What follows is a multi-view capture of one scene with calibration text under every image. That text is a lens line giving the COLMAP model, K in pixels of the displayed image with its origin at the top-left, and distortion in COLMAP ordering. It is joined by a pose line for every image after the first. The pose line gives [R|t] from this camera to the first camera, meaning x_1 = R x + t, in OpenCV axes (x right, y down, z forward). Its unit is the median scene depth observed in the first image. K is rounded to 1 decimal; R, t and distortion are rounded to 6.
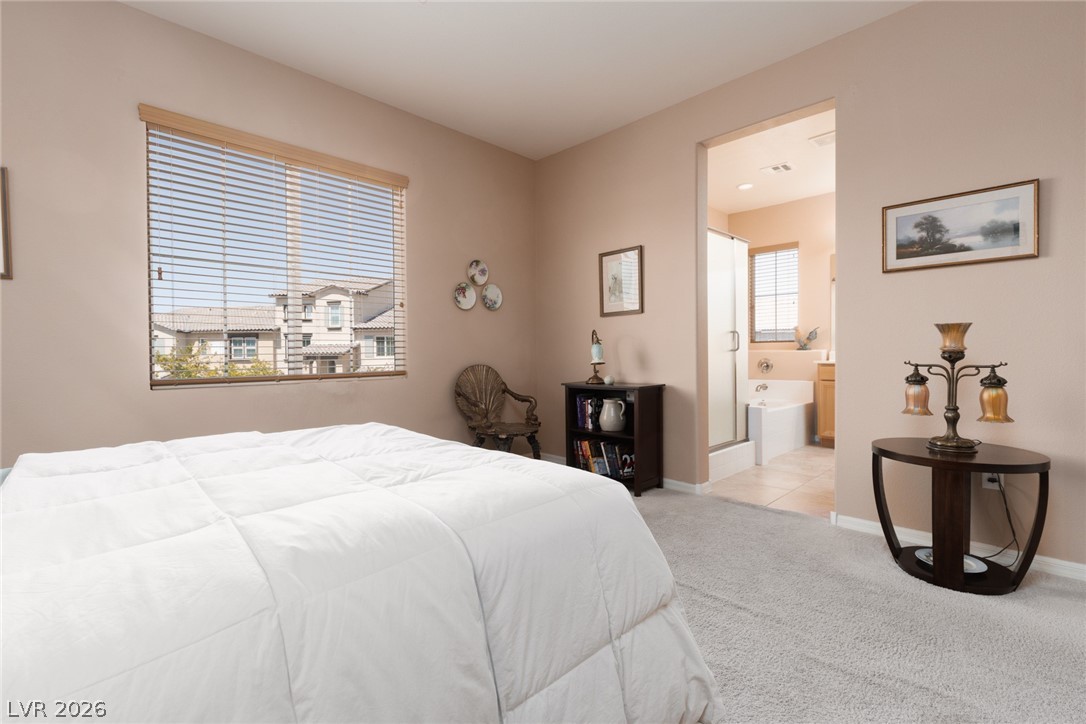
lens RADIAL K [[481.8, 0, 546.3], [0, 481.8, 359.9], [0, 0, 1]] dist [0.007393, -0.000325]
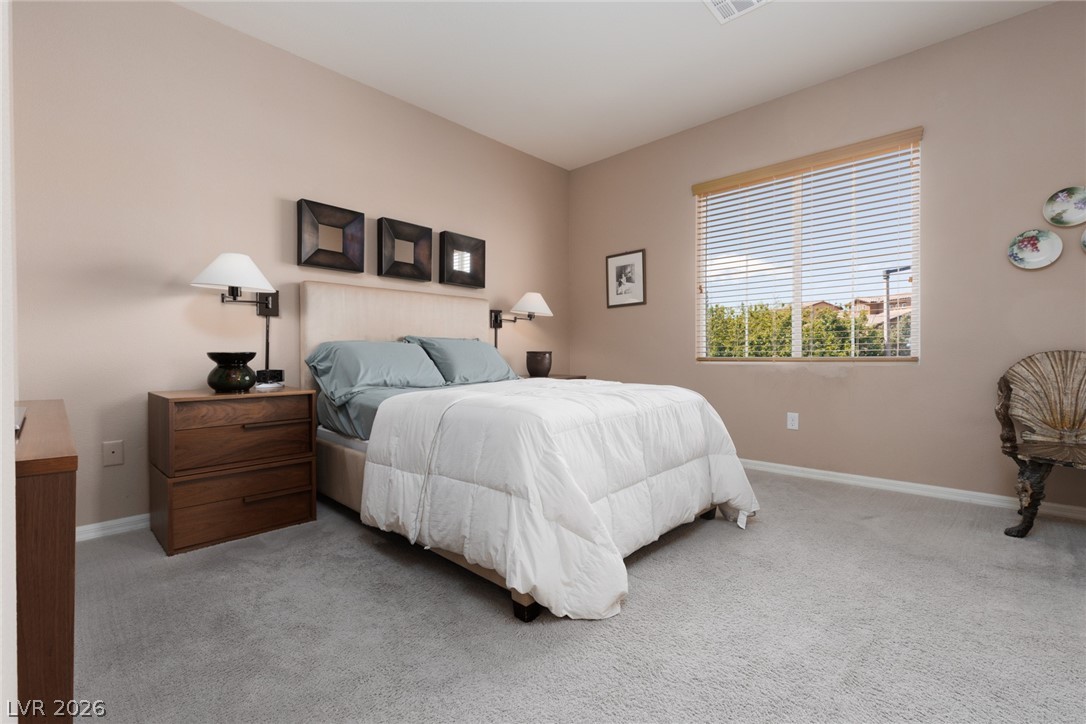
lens RADIAL K [[481.8, 0, 546.3], [0, 481.8, 359.9], [0, 0, 1]] dist [0.007393, -0.000325]
pose [[0.045319, 0.033376, -0.998415, 0.494451], [0.007314, 0.999404, 0.033742, -0.004035], [0.998946, -0.008832, 0.045047, 0.279929]]
